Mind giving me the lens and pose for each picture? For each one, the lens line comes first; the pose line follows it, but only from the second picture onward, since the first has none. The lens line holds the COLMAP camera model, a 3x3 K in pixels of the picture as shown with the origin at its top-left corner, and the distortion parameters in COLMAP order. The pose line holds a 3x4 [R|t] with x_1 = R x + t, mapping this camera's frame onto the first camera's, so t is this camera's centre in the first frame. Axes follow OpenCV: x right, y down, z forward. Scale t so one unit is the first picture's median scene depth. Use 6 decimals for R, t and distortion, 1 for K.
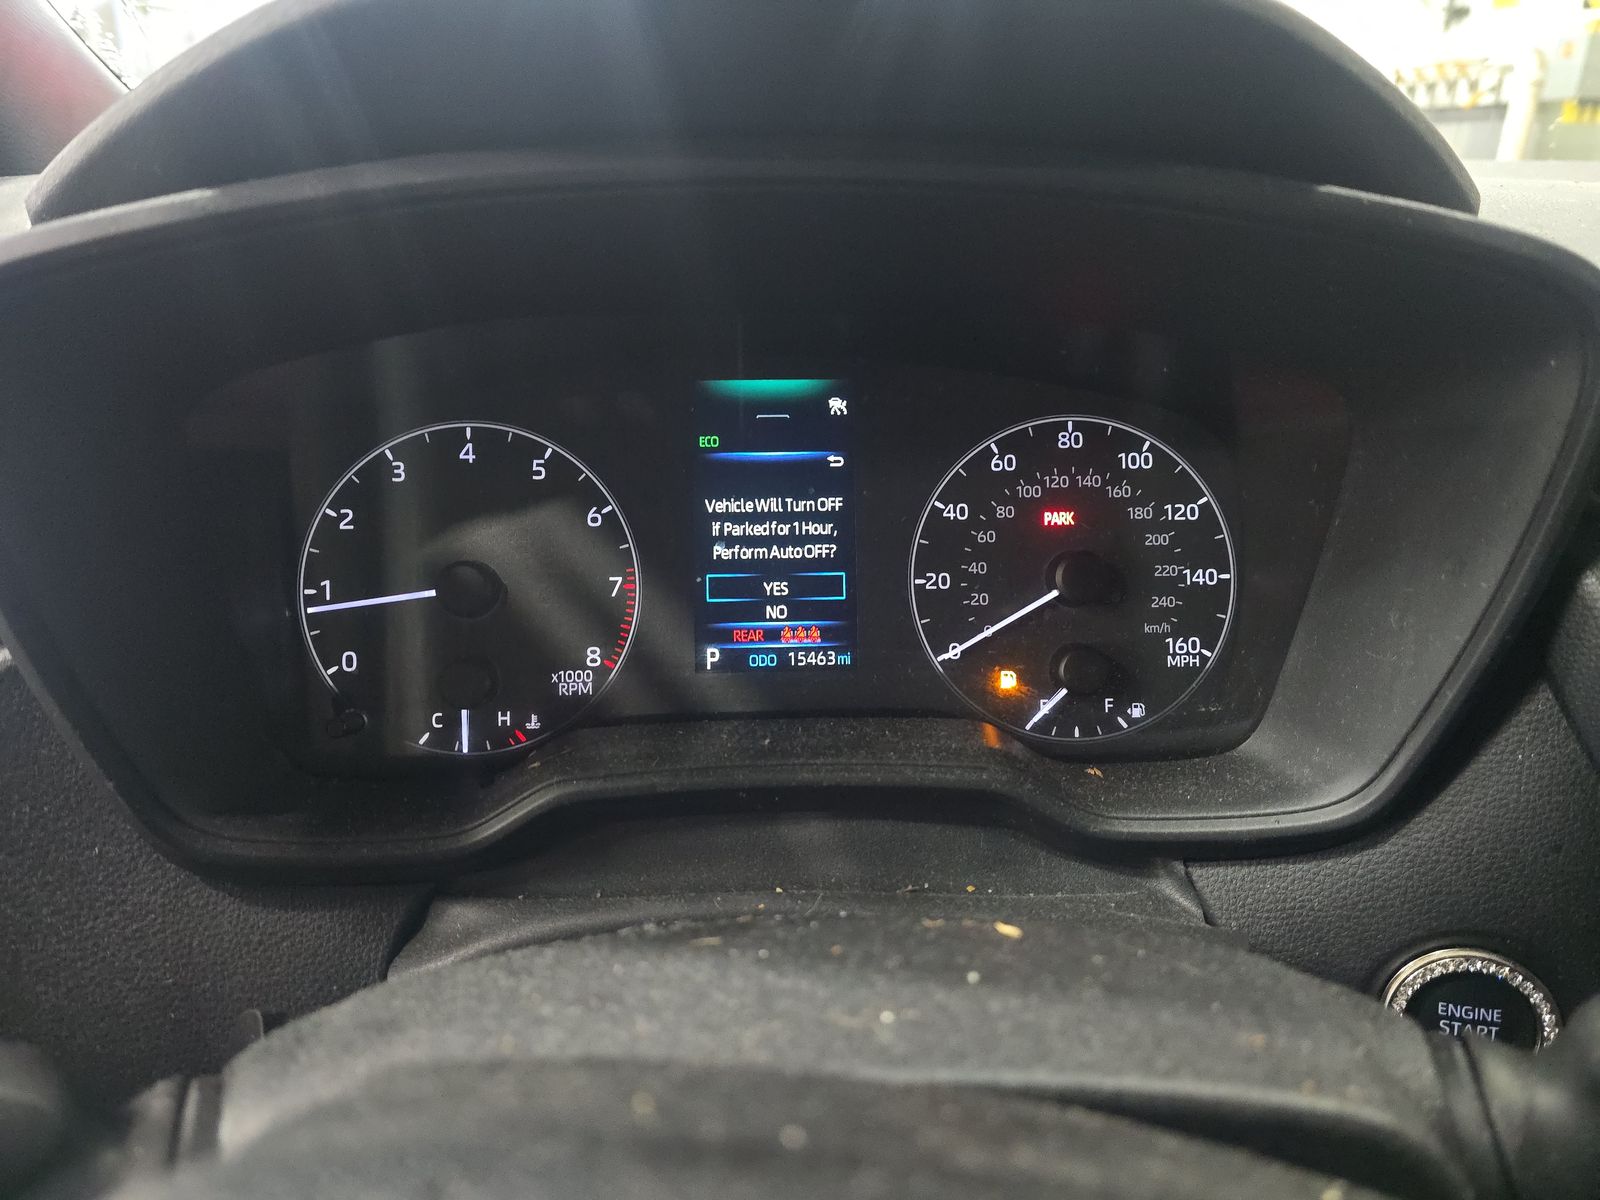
lens RADIAL K [[1082.7, 0, 797.3], [0, 1082.7, 596.9], [0, 0, 1]] dist [0.007785, -0.033515]
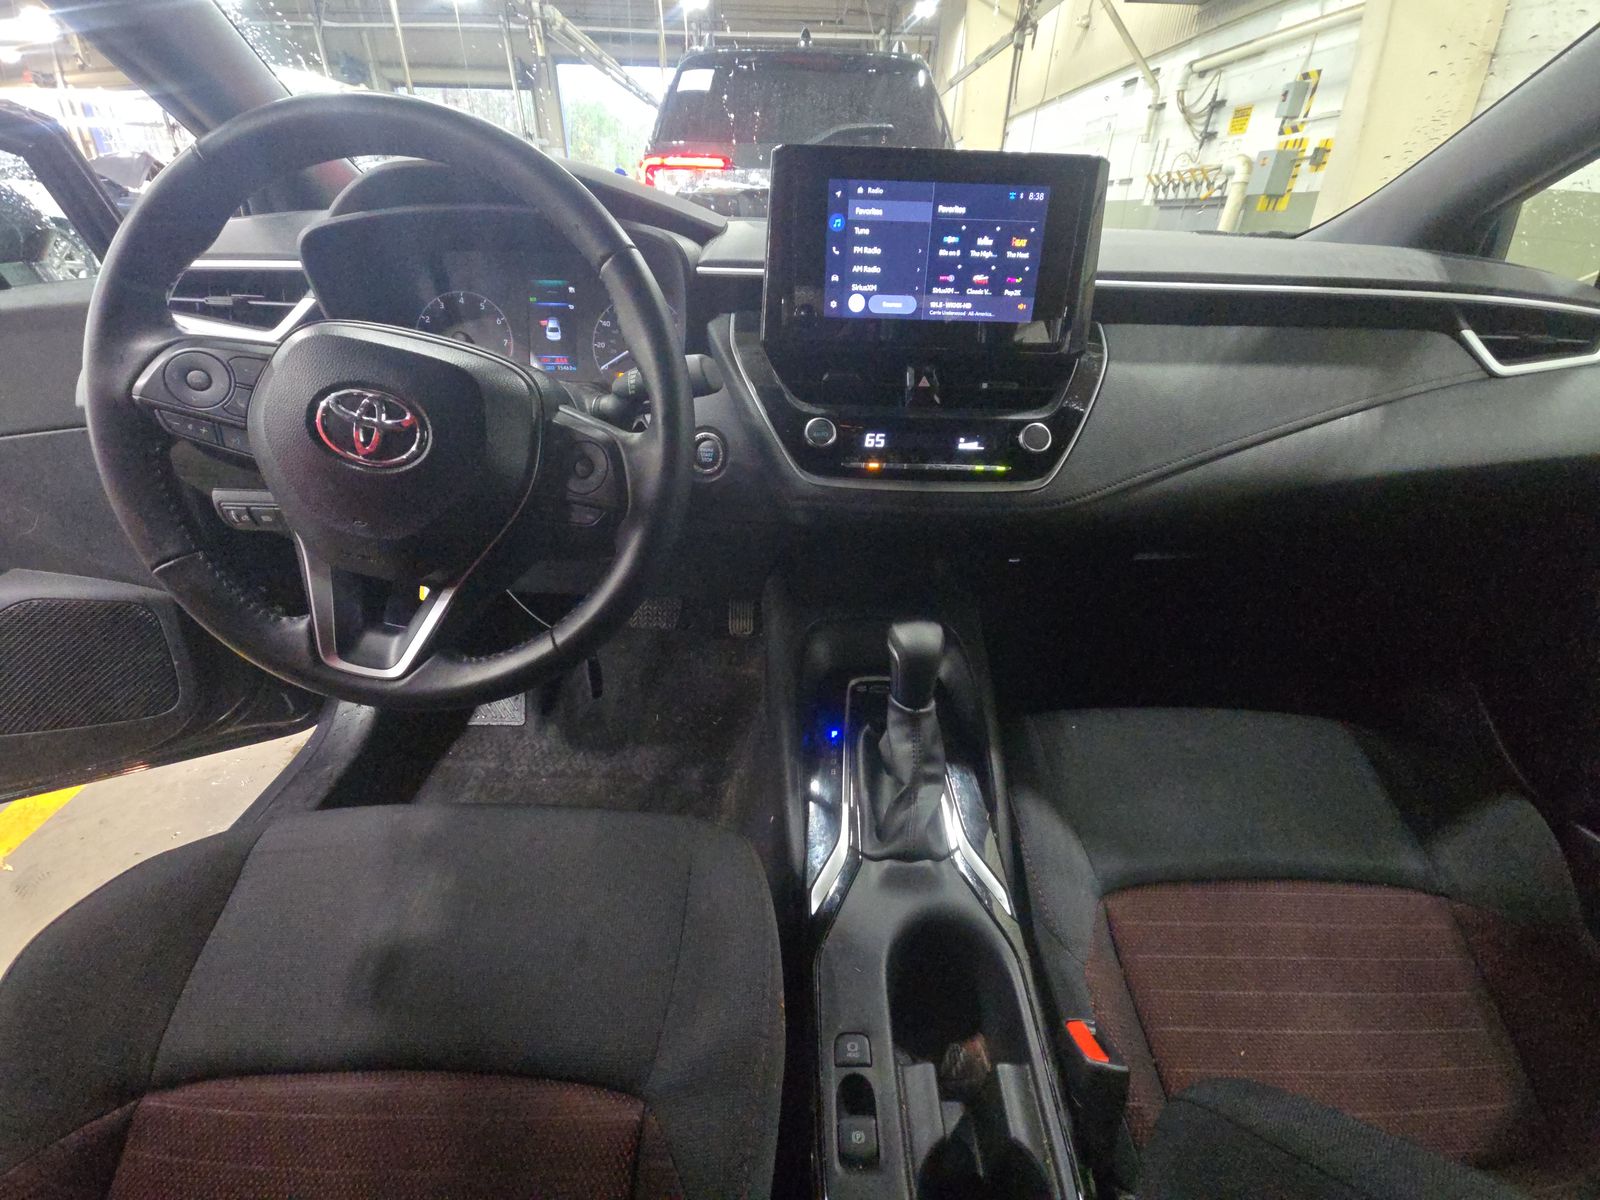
lens RADIAL K [[640.3, 0, 802.1], [0, 640.3, 607.8], [0, 0, 1]] dist [-0.019331, -0.000509]
pose [[0.999252, 0.038081, 0.006709, 0.781301], [-0.038667, 0.984891, 0.168804, 0.437405], [-0.000180, -0.168938, 0.985627, -1.116430]]
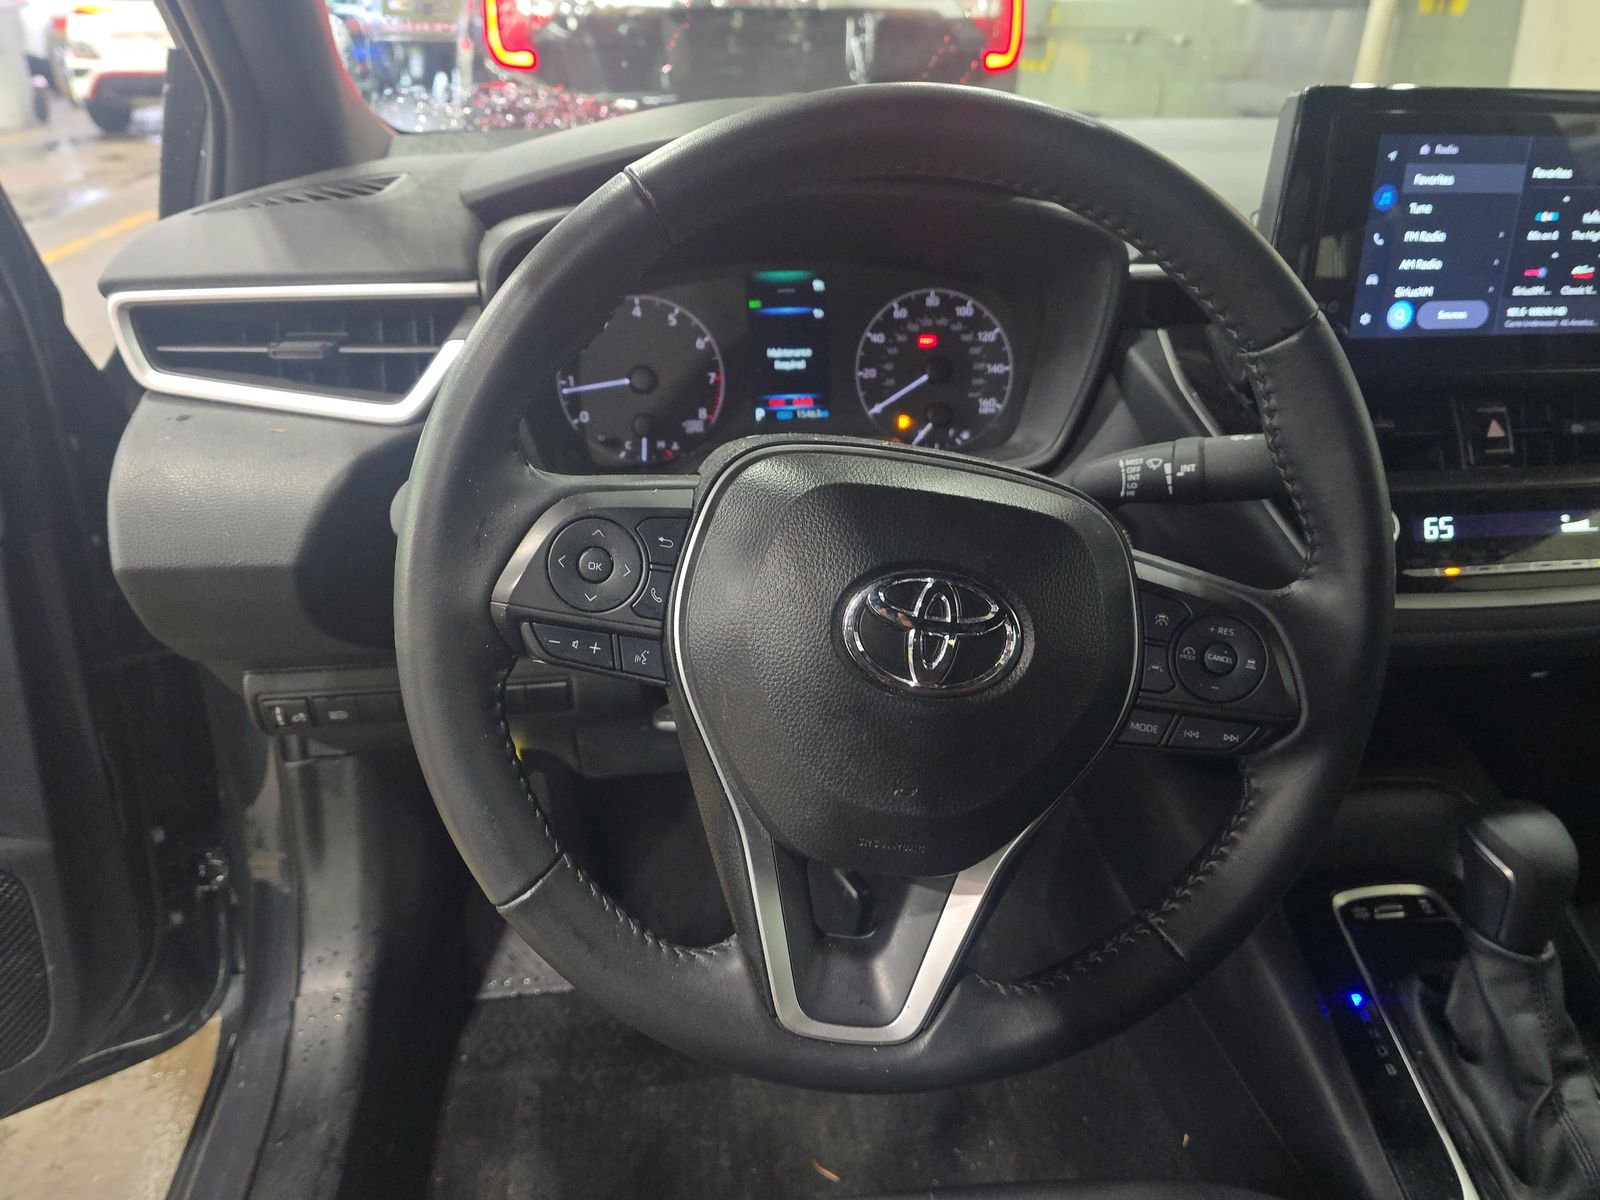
lens RADIAL K [[1082.7, 0, 786.9], [0, 1082.7, 604.7], [0, 0, 1]] dist [0.007785, -0.033515]
pose [[0.995452, -0.035984, 0.088205, -0.221452], [0.026009, 0.993397, 0.111742, 0.187222], [-0.091644, -0.108940, 0.989815, -1.054932]]
